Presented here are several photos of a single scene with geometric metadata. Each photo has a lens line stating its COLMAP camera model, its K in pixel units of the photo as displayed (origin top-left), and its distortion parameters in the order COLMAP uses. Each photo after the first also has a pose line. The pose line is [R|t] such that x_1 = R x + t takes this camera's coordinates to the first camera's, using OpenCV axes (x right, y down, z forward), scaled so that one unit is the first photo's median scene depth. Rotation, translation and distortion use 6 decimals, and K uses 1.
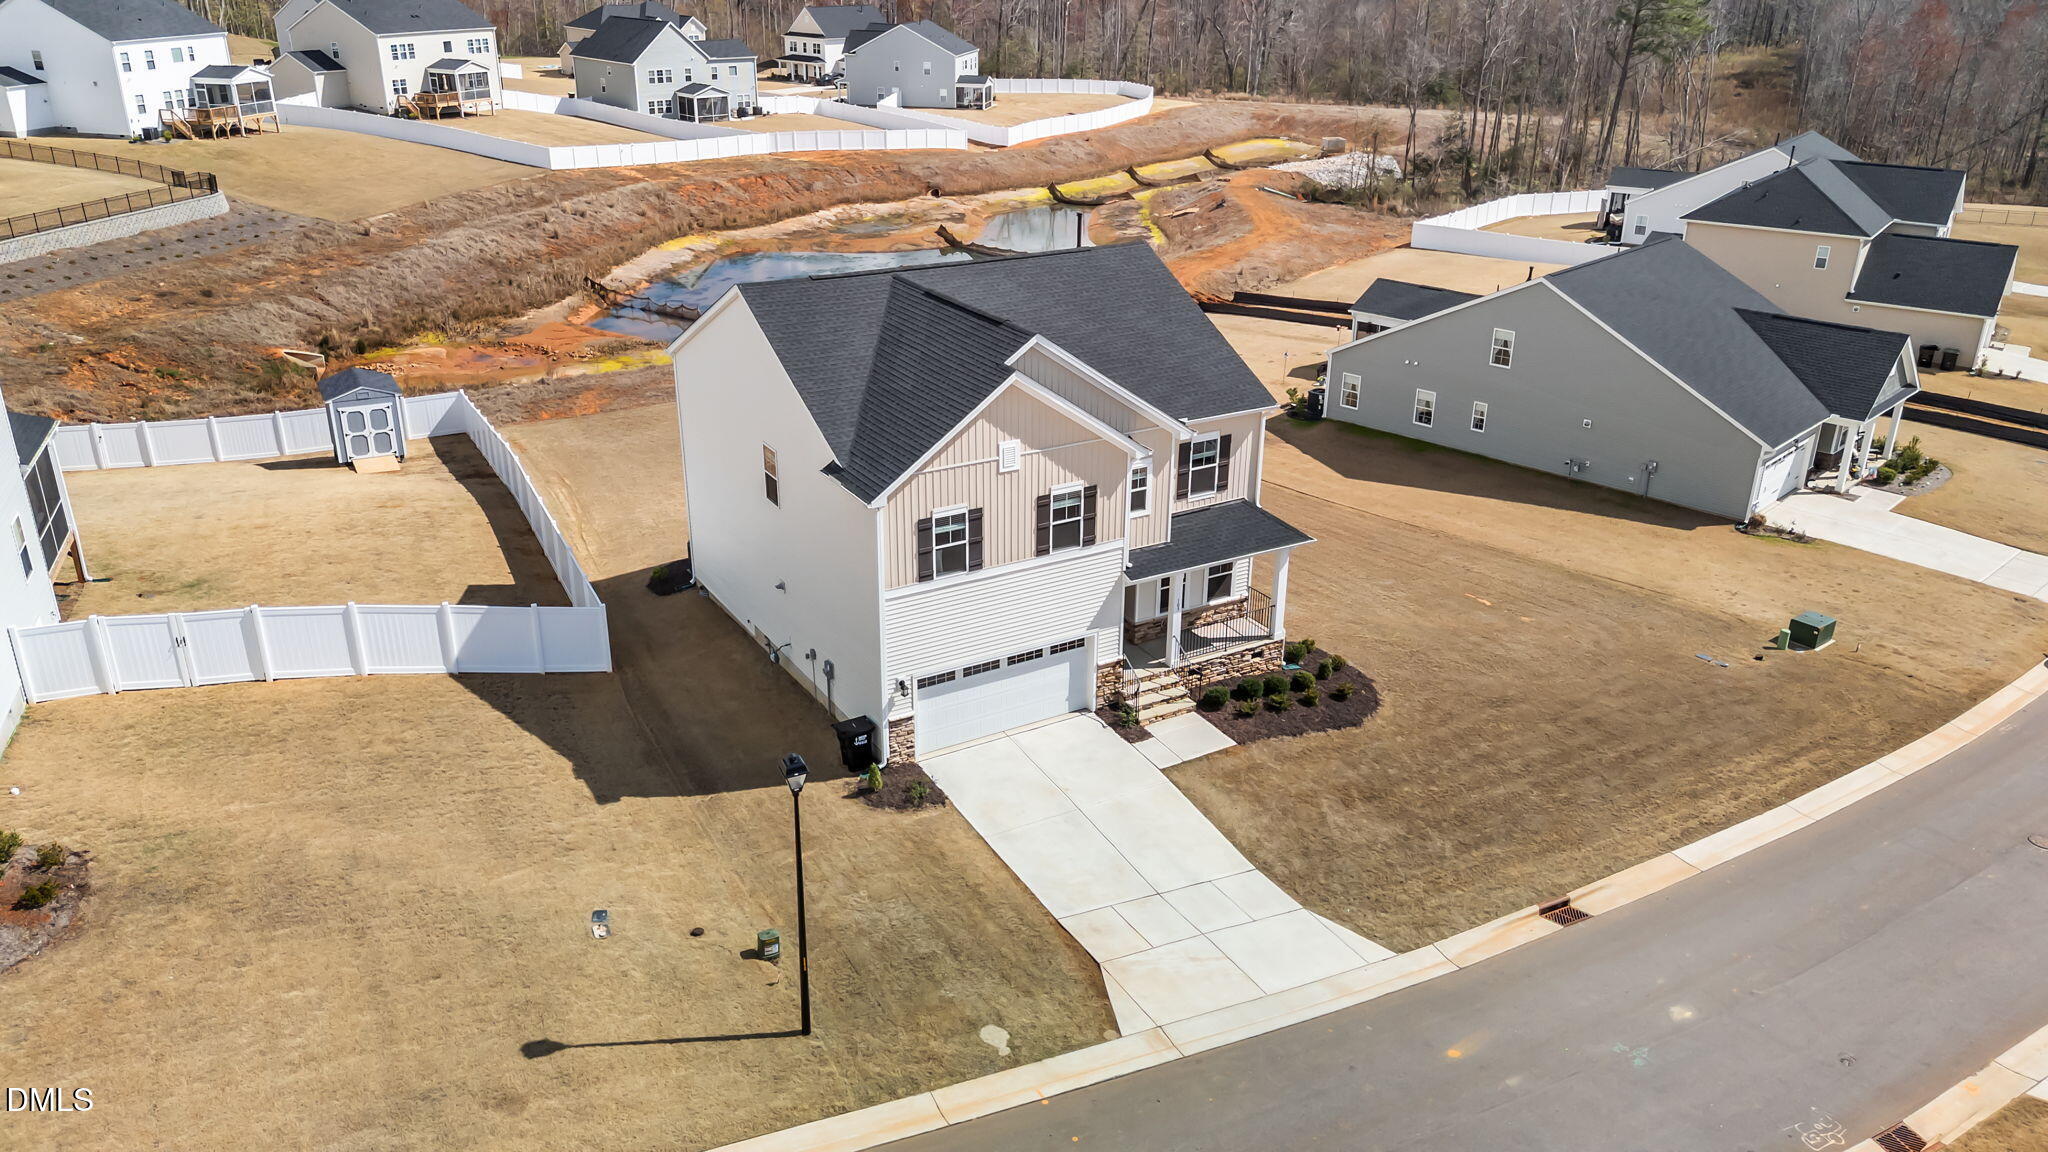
lens RADIAL K [[1502.2, 0, 1006.2], [0, 1502.2, 562.6], [0, 0, 1]] dist [0.048089, -0.041030]
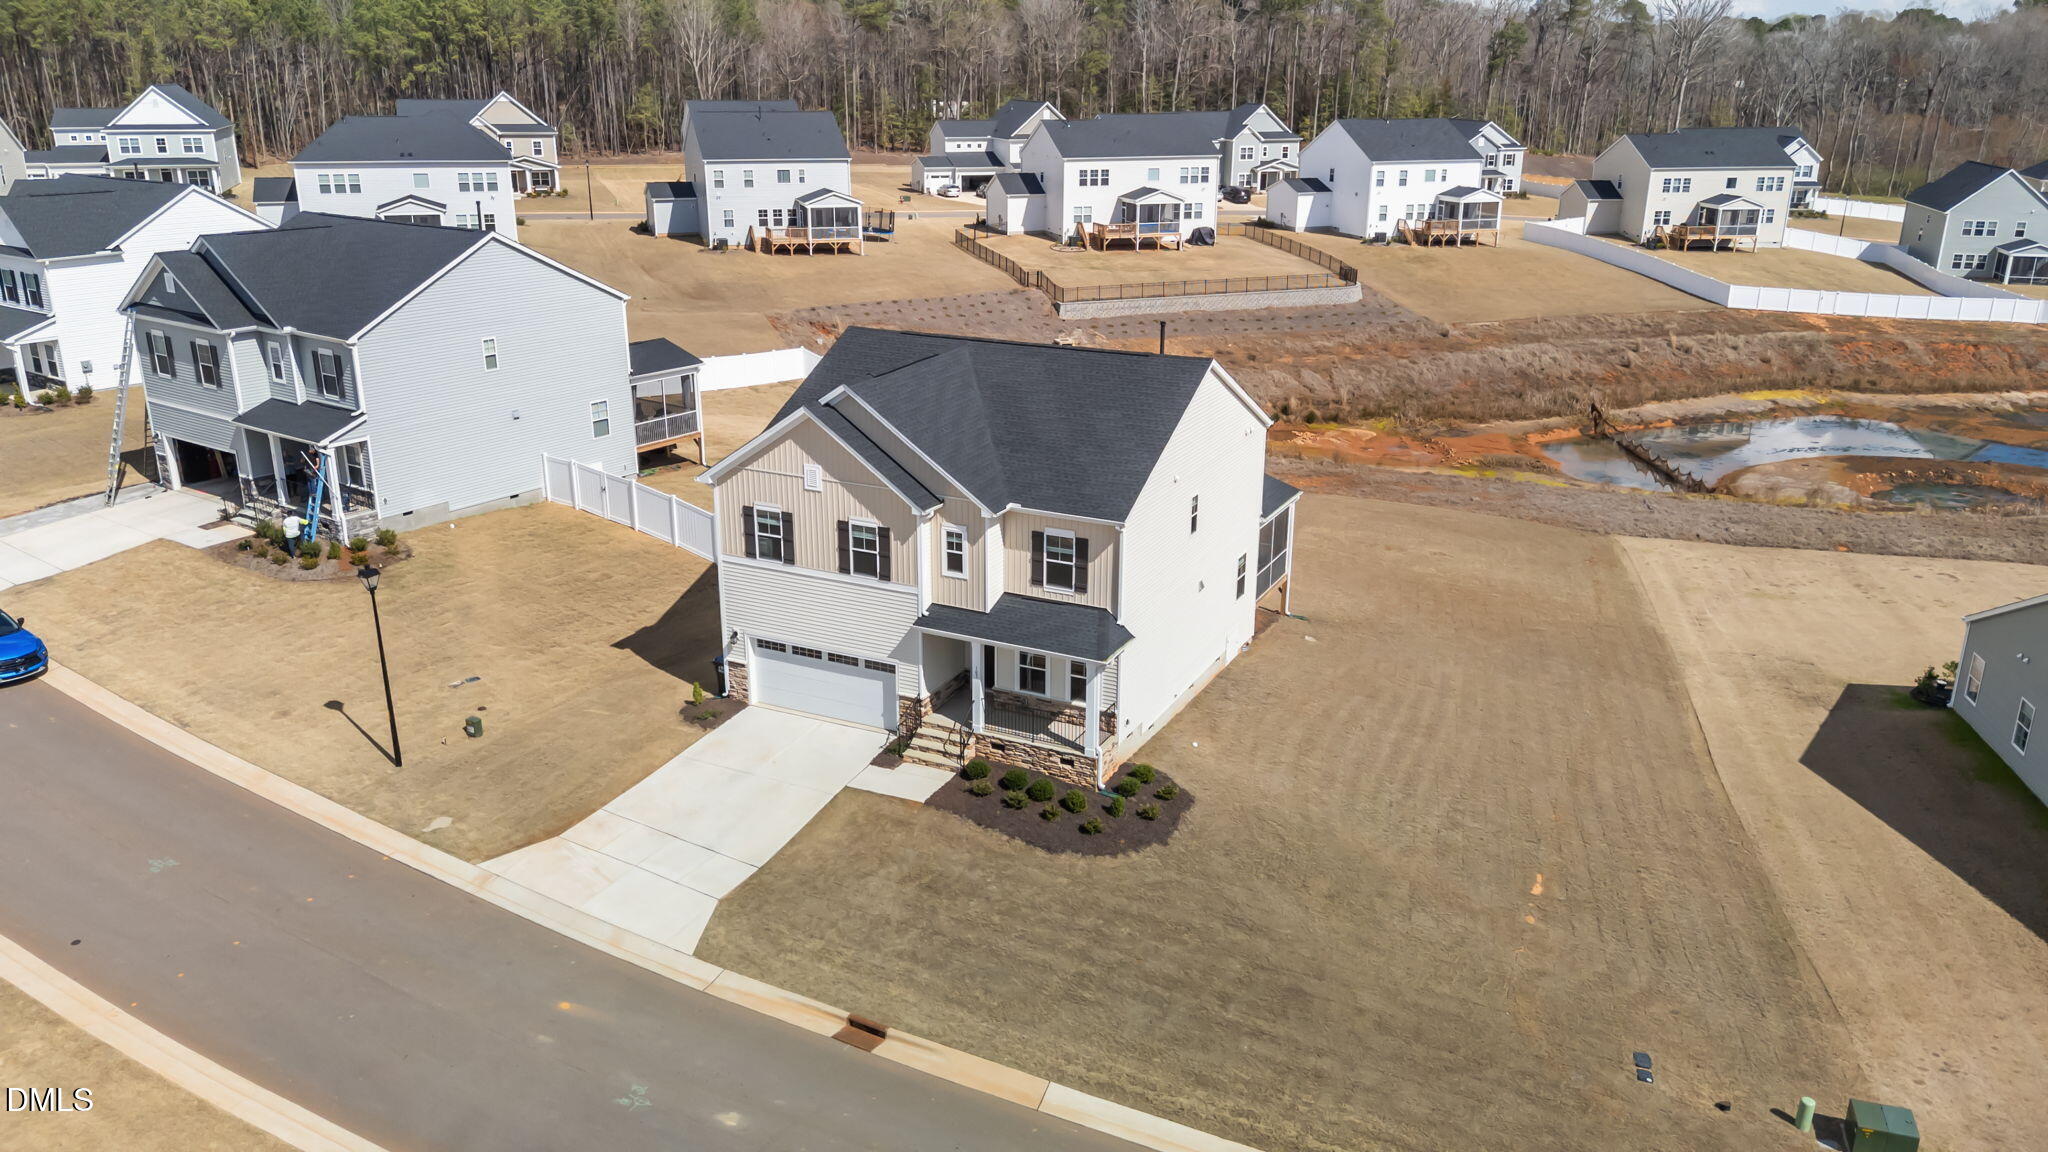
lens RADIAL K [[1502.2, 0, 1013.0], [0, 1502.2, 541.9], [0, 0, 1]] dist [0.048089, -0.041030]
pose [[0.554700, 0.246019, -0.794848, 0.939553], [-0.321451, 0.944481, 0.068002, -0.137758], [0.767449, 0.217783, 0.602987, 0.357416]]
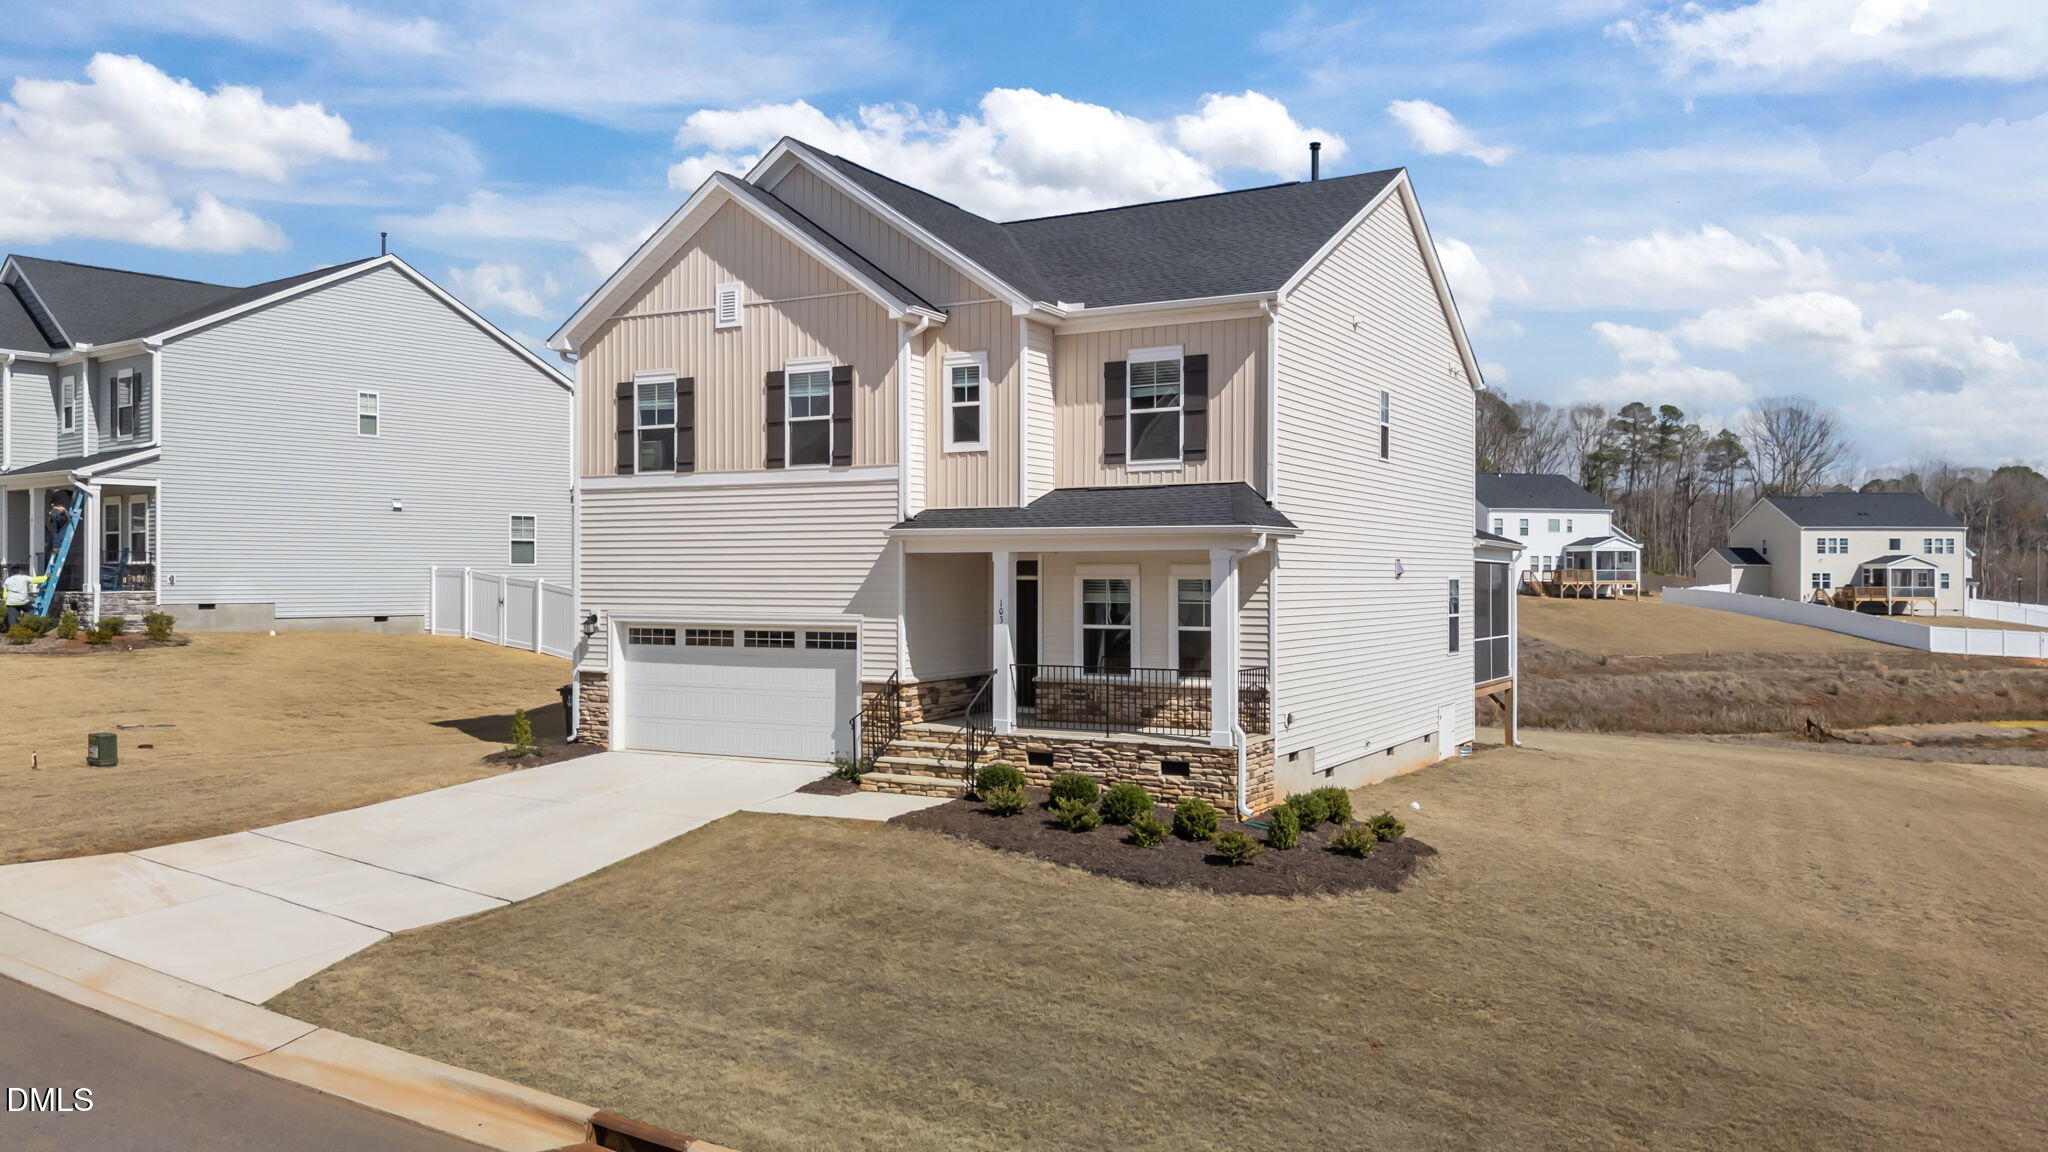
lens RADIAL K [[1502.2, 0, 1012.1], [0, 1502.2, 561.7], [0, 0, 1]] dist [0.048089, -0.041030]
pose [[0.507119, -0.012272, -0.861789, 0.598524], [-0.331670, 0.920118, -0.208274, 0.126193], [0.795503, 0.391450, 0.462539, 0.727441]]
